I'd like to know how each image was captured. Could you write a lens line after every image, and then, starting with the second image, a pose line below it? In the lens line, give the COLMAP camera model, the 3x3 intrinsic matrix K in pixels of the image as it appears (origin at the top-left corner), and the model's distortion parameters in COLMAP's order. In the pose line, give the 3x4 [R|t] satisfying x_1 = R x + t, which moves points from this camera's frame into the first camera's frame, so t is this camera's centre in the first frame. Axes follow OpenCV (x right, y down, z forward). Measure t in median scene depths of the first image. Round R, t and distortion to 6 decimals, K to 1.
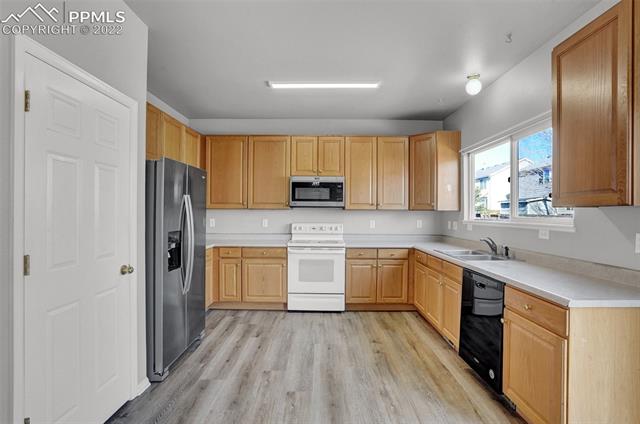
lens RADIAL K [[312.2, 0, 320.1], [0, 312.2, 211.7], [0, 0, 1]] dist [-0.045685, 0.008596]
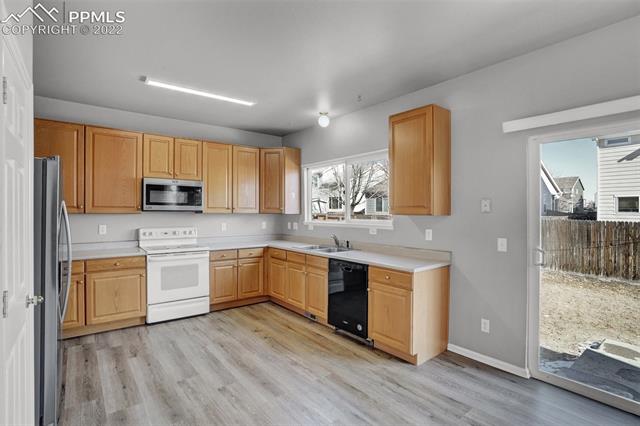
lens RADIAL K [[312.2, 0, 323.1], [0, 312.2, 209.5], [0, 0, 1]] dist [-0.045685, 0.008596]
pose [[0.778446, -0.000441, 0.627711, -0.272768], [0.000227, 1.000000, 0.000421, -0.021854], [-0.627711, -0.000185, 0.778446, -0.033109]]
